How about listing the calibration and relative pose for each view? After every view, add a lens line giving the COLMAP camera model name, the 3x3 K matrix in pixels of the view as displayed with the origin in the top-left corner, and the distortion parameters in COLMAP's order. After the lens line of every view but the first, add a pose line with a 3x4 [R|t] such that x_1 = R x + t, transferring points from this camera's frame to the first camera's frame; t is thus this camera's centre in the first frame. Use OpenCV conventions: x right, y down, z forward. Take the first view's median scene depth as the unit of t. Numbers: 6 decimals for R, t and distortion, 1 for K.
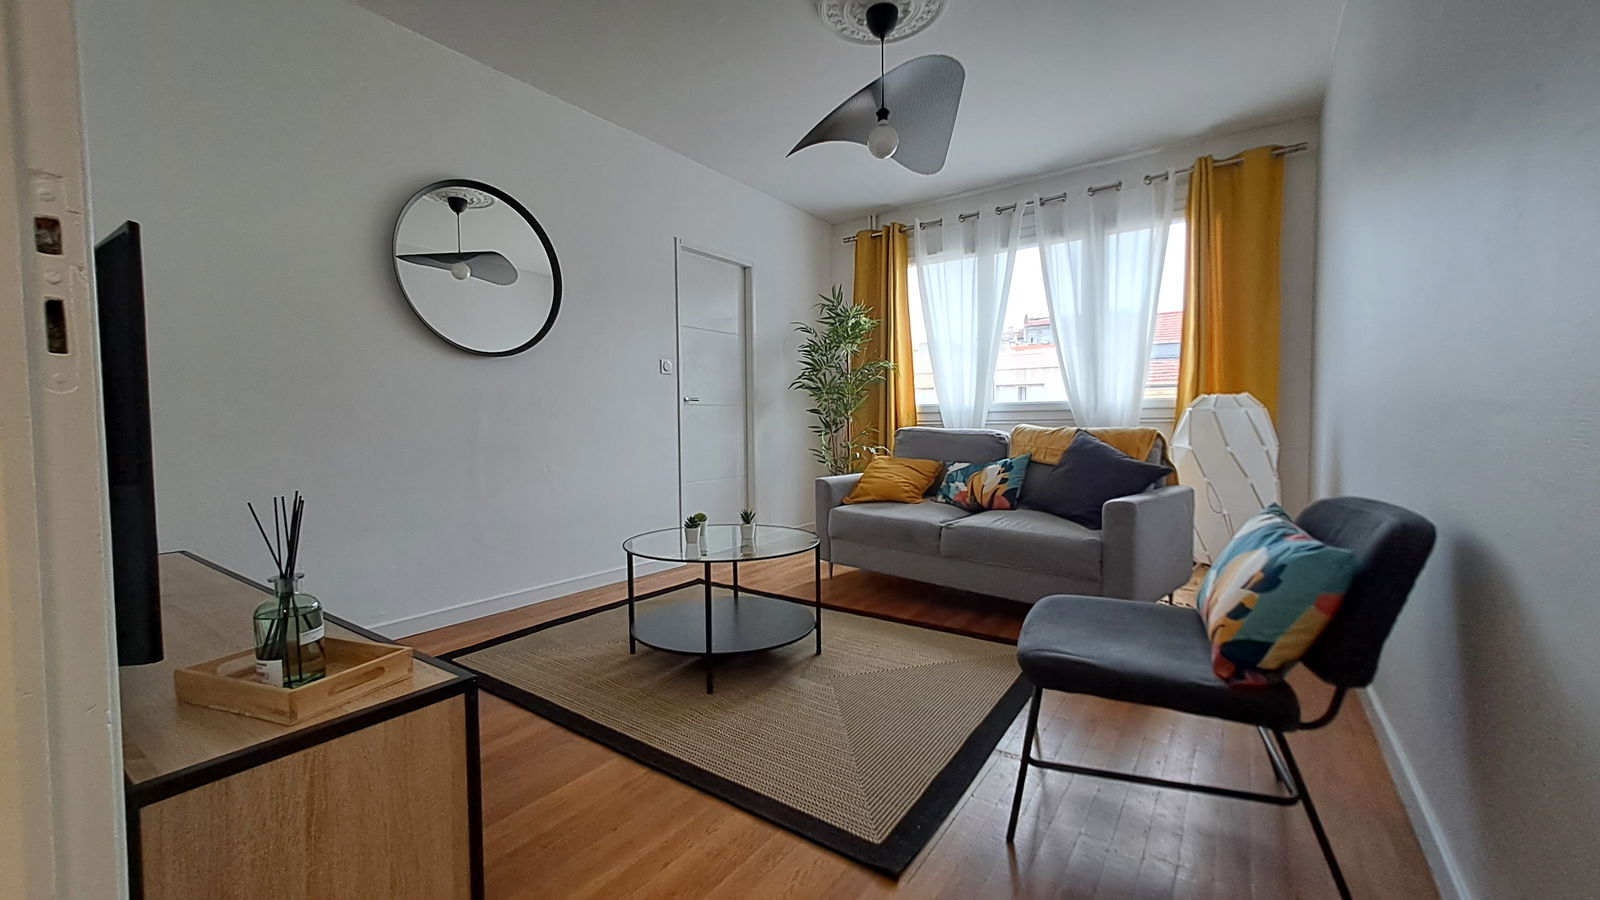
lens RADIAL K [[629.9, 0, 789.3], [0, 629.9, 448.6], [0, 0, 1]] dist [-0.000138, -0.000077]
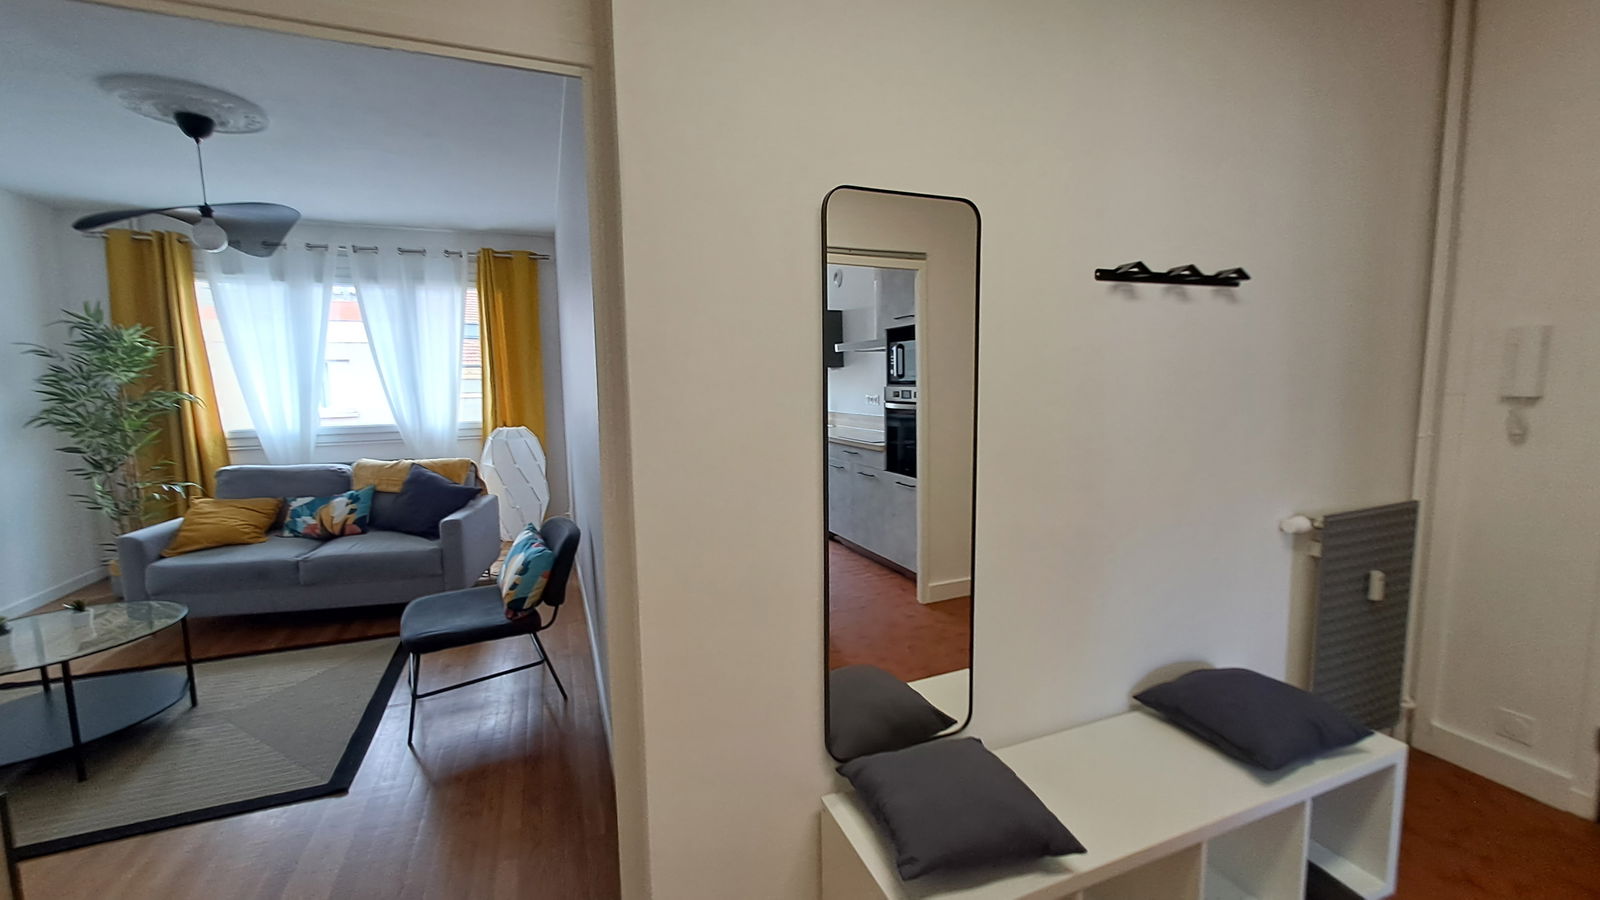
lens RADIAL K [[629.9, 0, 789.3], [0, 629.9, 448.6], [0, 0, 1]] dist [-0.000138, -0.000077]
pose [[0.544248, -0.093889, 0.833654, -0.196713], [0.041902, 0.995520, 0.084763, -0.131342], [-0.837878, -0.011200, 0.545743, -0.358748]]
